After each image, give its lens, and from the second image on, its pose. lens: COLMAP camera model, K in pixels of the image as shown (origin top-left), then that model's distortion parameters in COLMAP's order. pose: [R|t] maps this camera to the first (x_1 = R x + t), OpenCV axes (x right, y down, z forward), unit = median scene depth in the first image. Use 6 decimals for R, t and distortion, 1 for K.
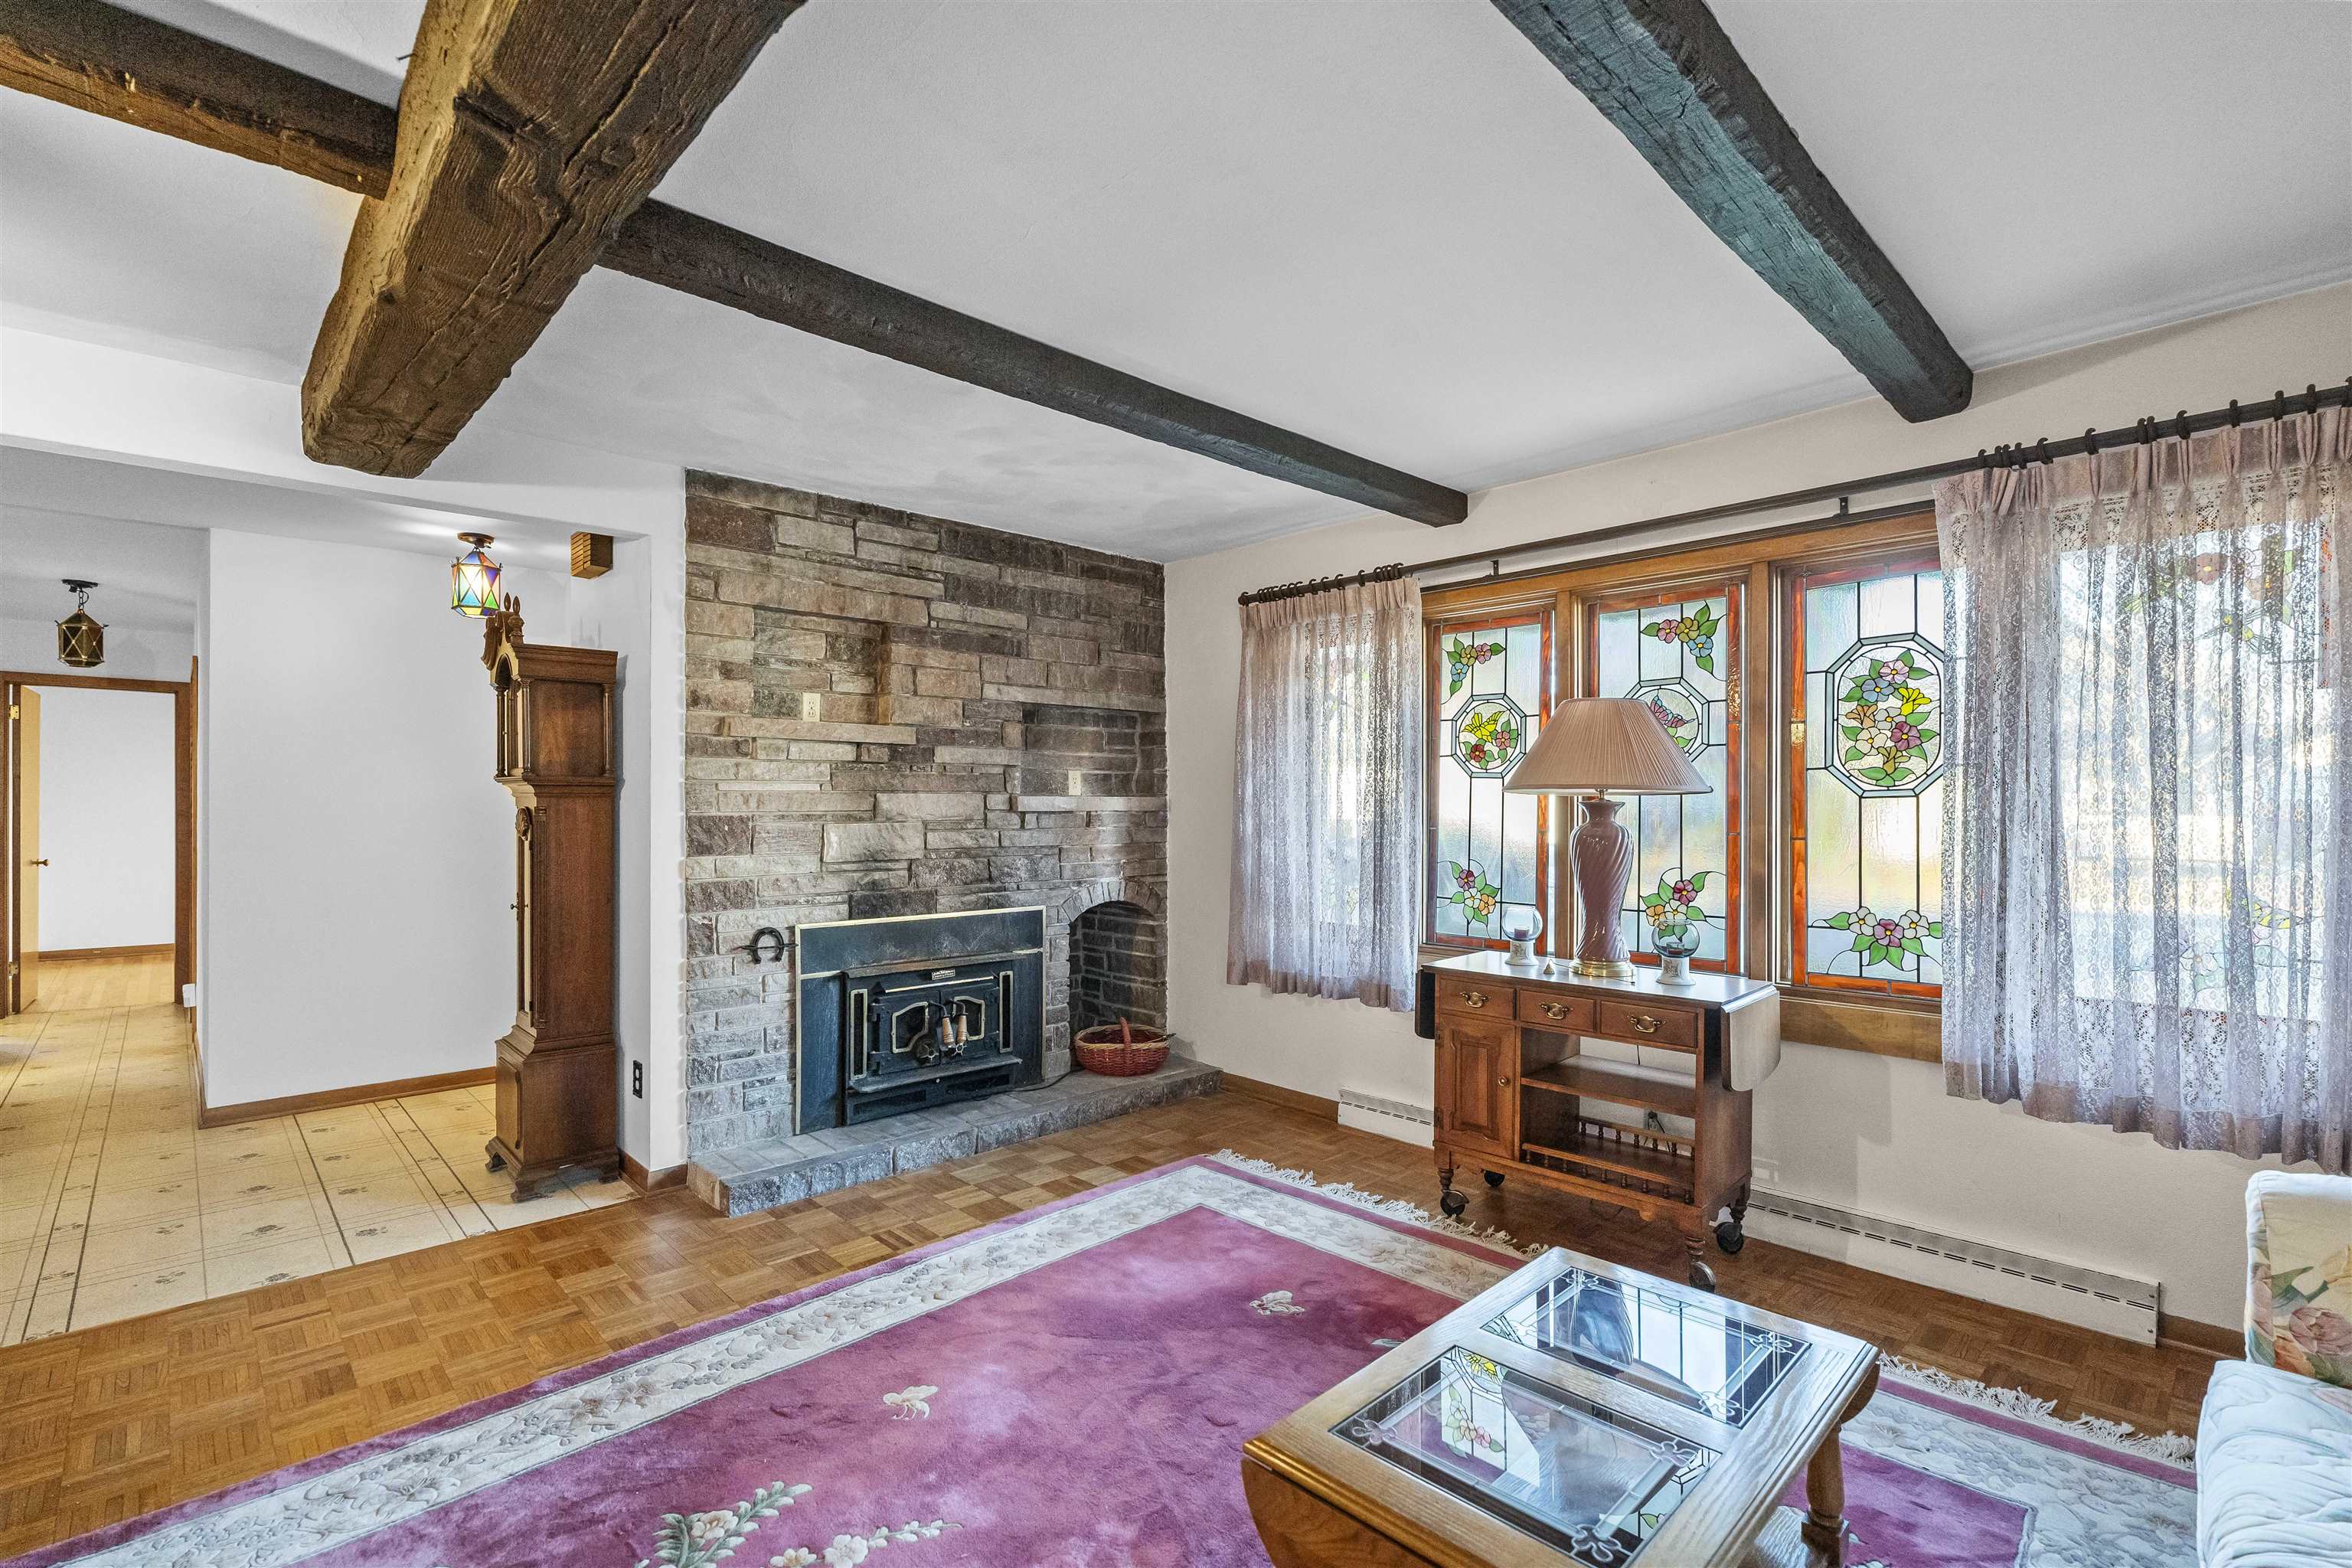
lens RADIAL K [[1052.1, 0, 1199.2], [0, 1052.1, 803.7], [0, 0, 1]] dist [0.003147, -0.000081]
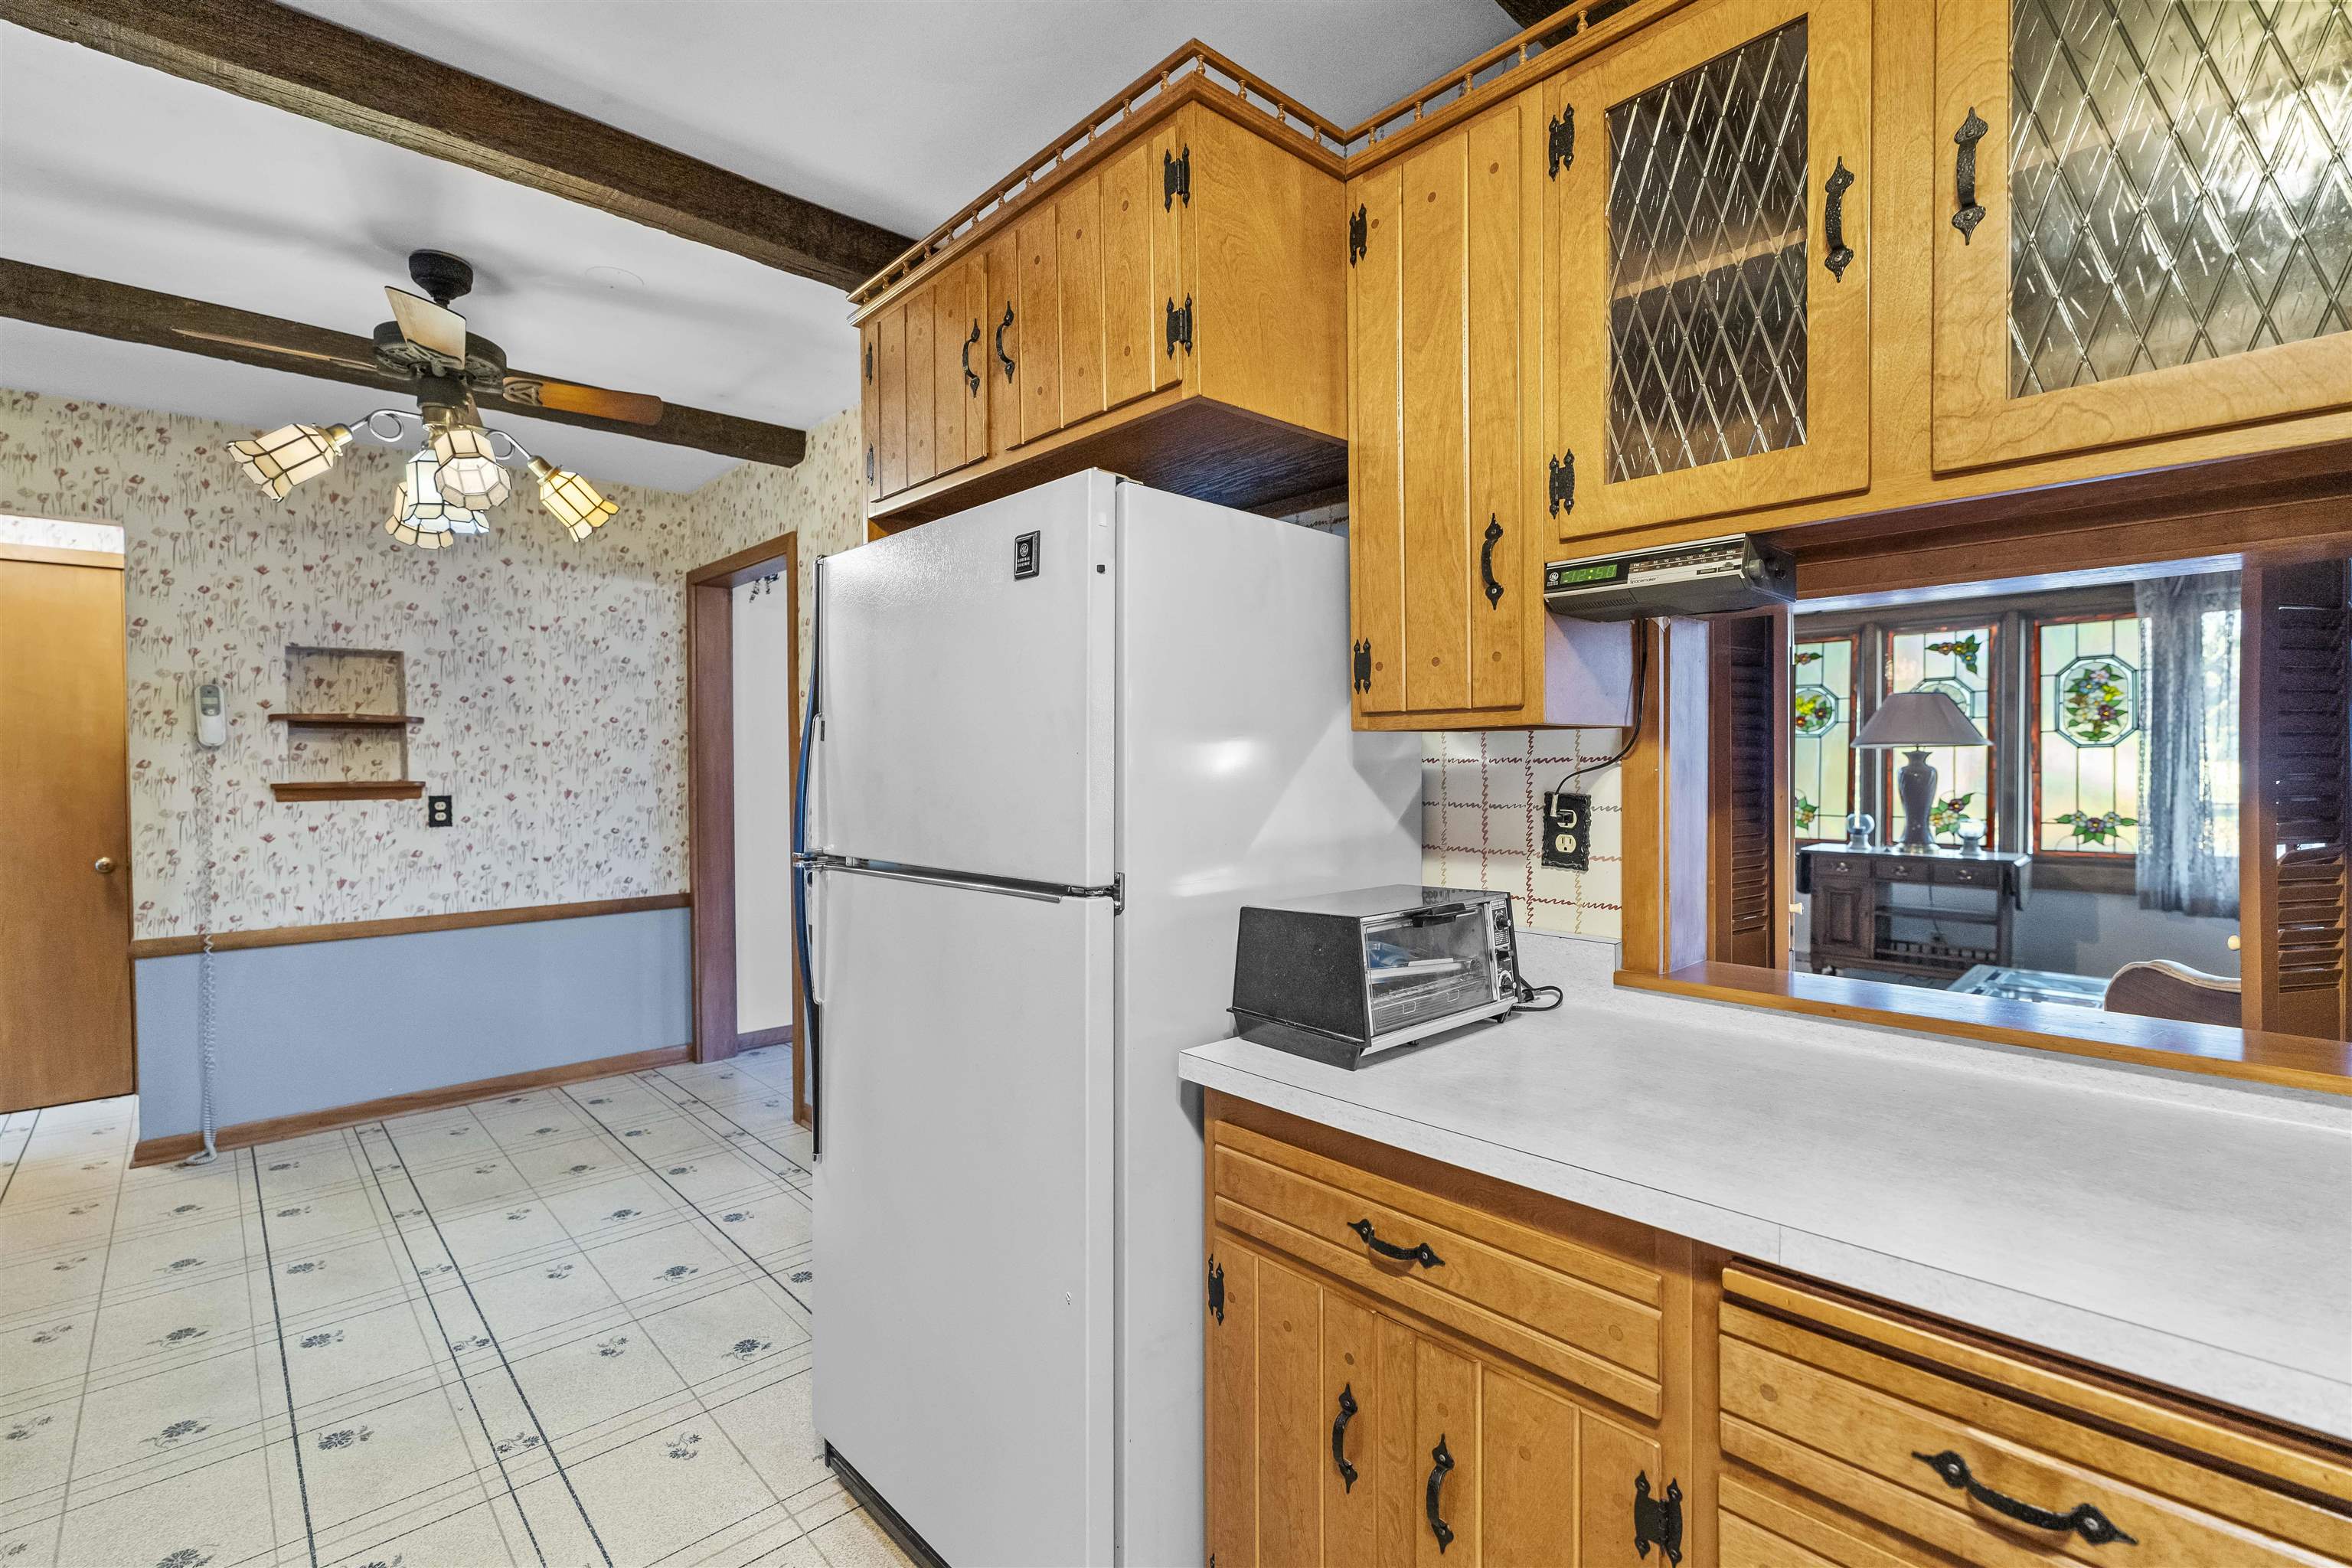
lens RADIAL K [[1052.1, 0, 1172.4], [0, 1052.1, 780.8], [0, 0, 1]] dist [0.003147, -0.000081]
pose [[0.999854, -0.006398, -0.015830, -0.789618], [0.006721, 0.999768, 0.020443, 0.002123], [0.015695, -0.020546, 0.999666, -0.719955]]
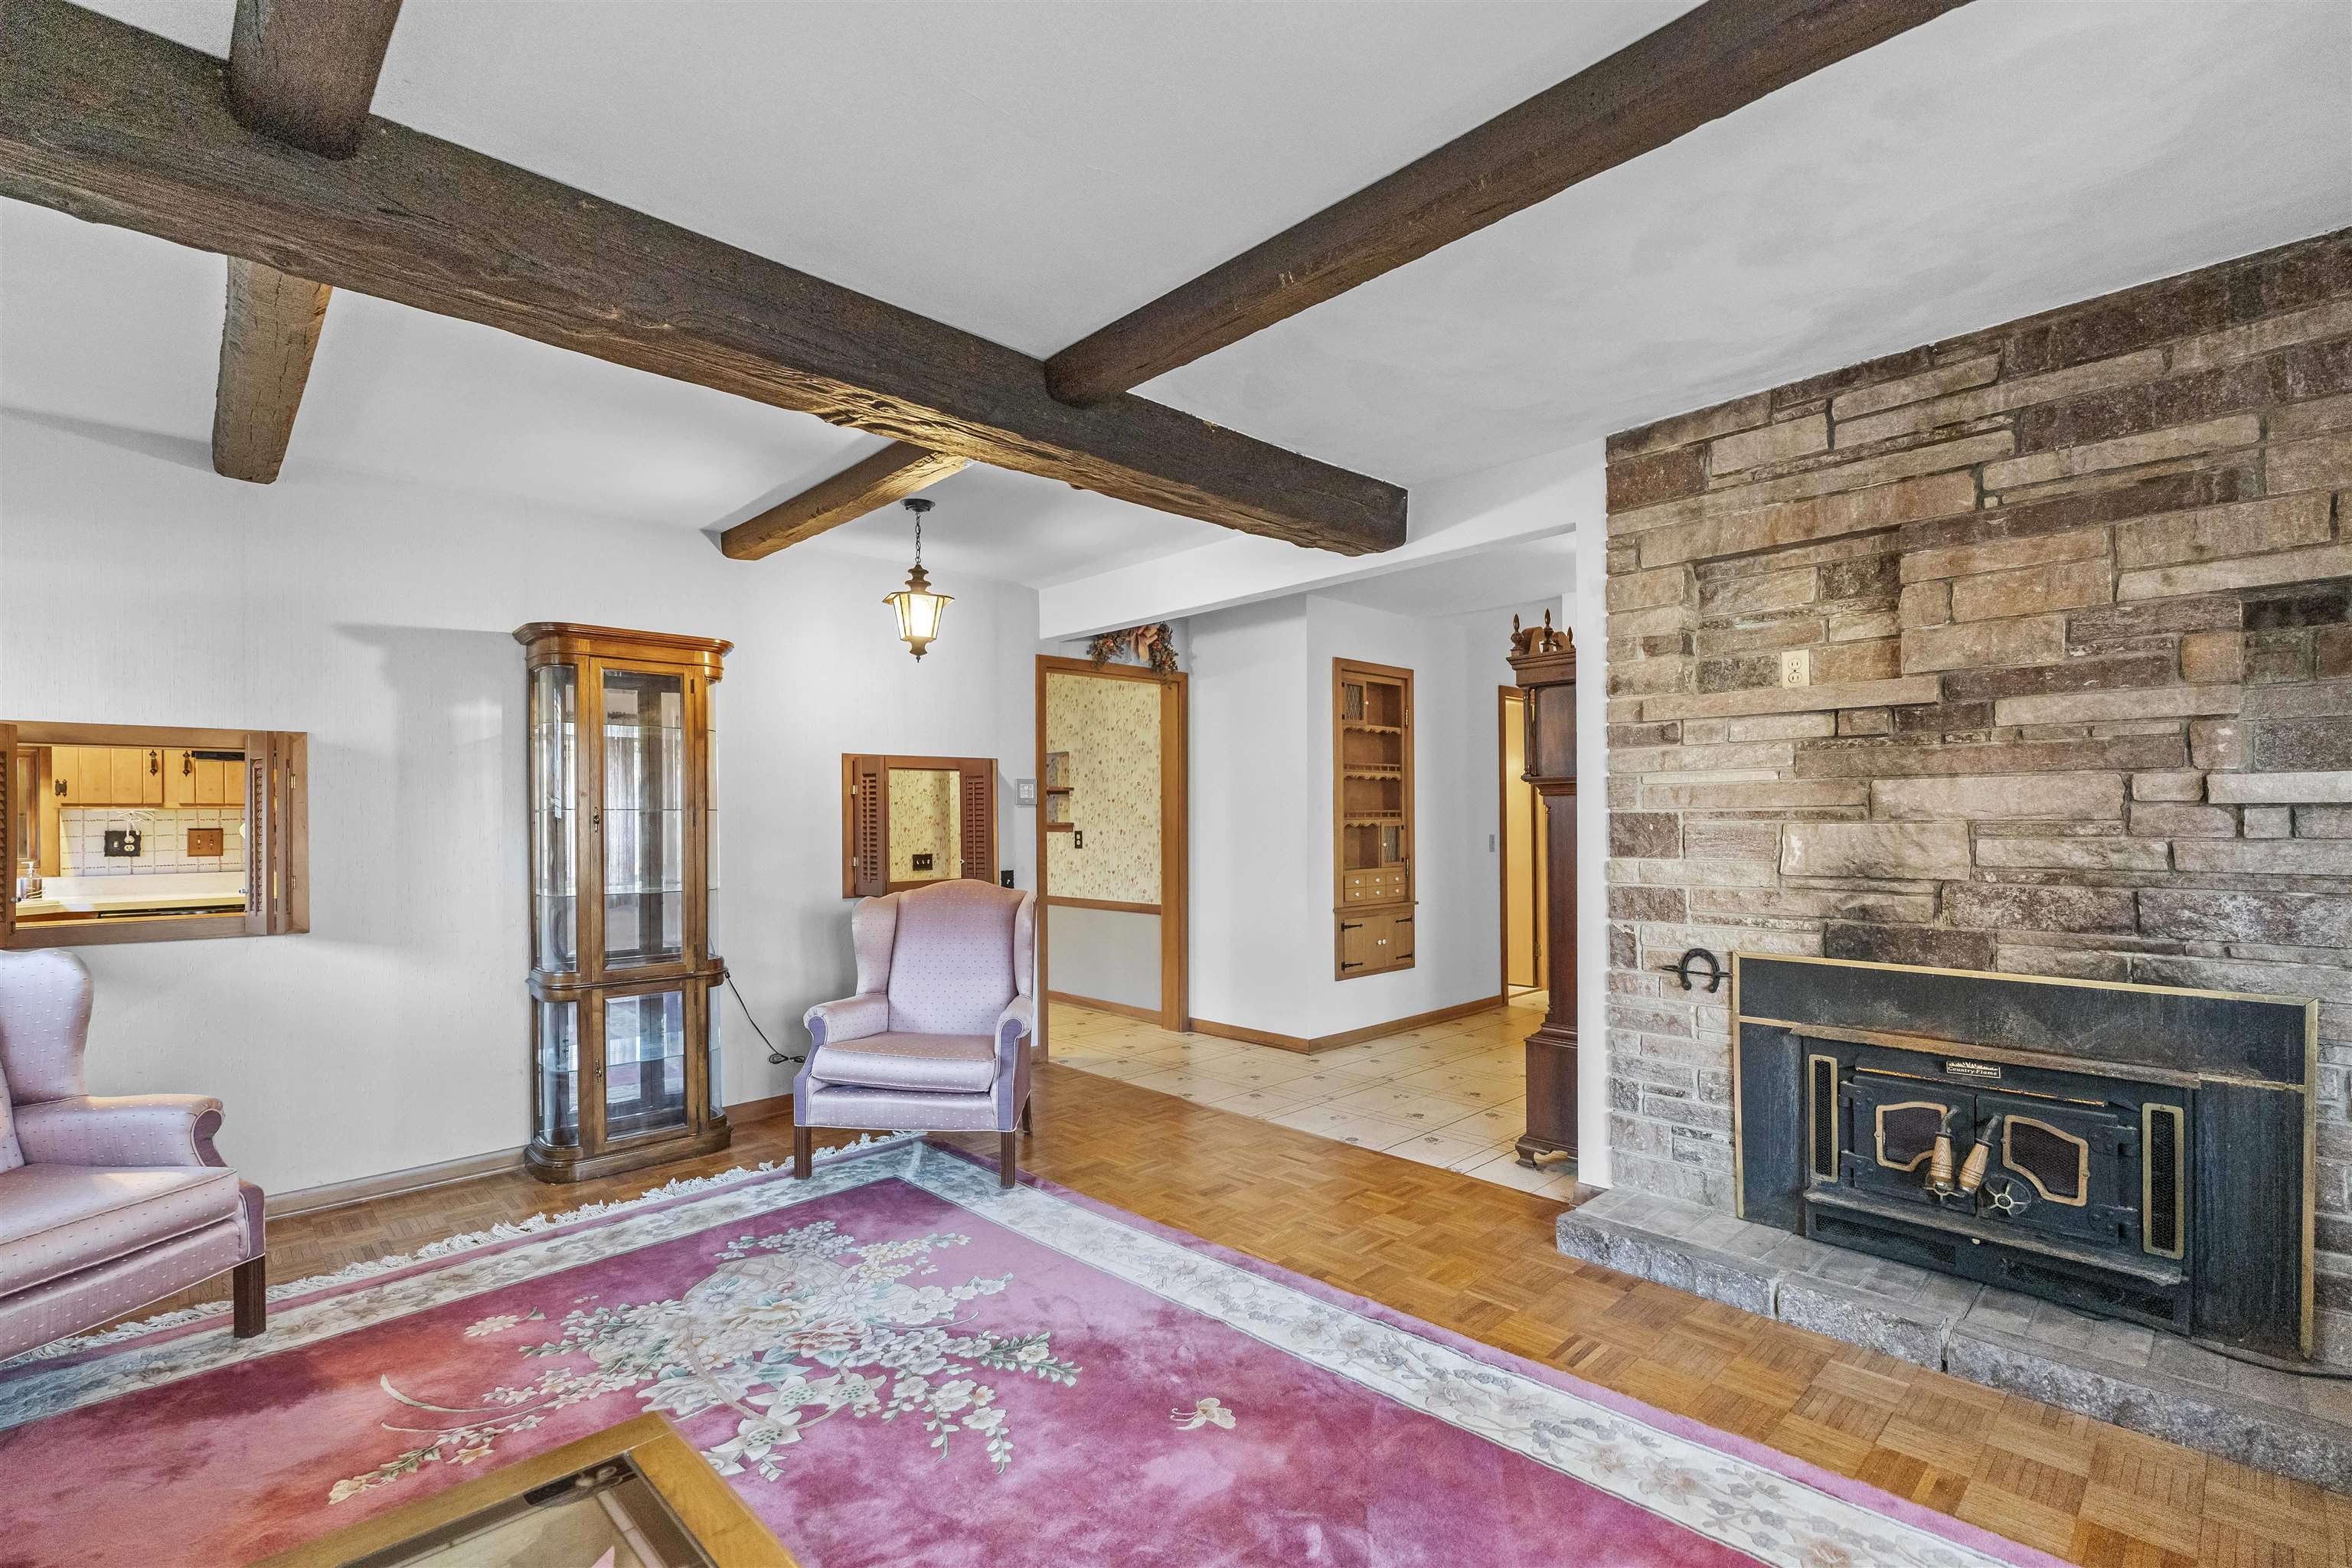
lens RADIAL K [[1052.1, 0, 1160.6], [0, 1052.1, 813.4], [0, 0, 1]] dist [0.003147, -0.000081]
pose [[-0.010073, -0.003716, -0.999942, 0.406027], [0.007942, 0.999961, -0.003797, 0.011359], [0.999918, -0.007980, -0.010043, 0.569842]]
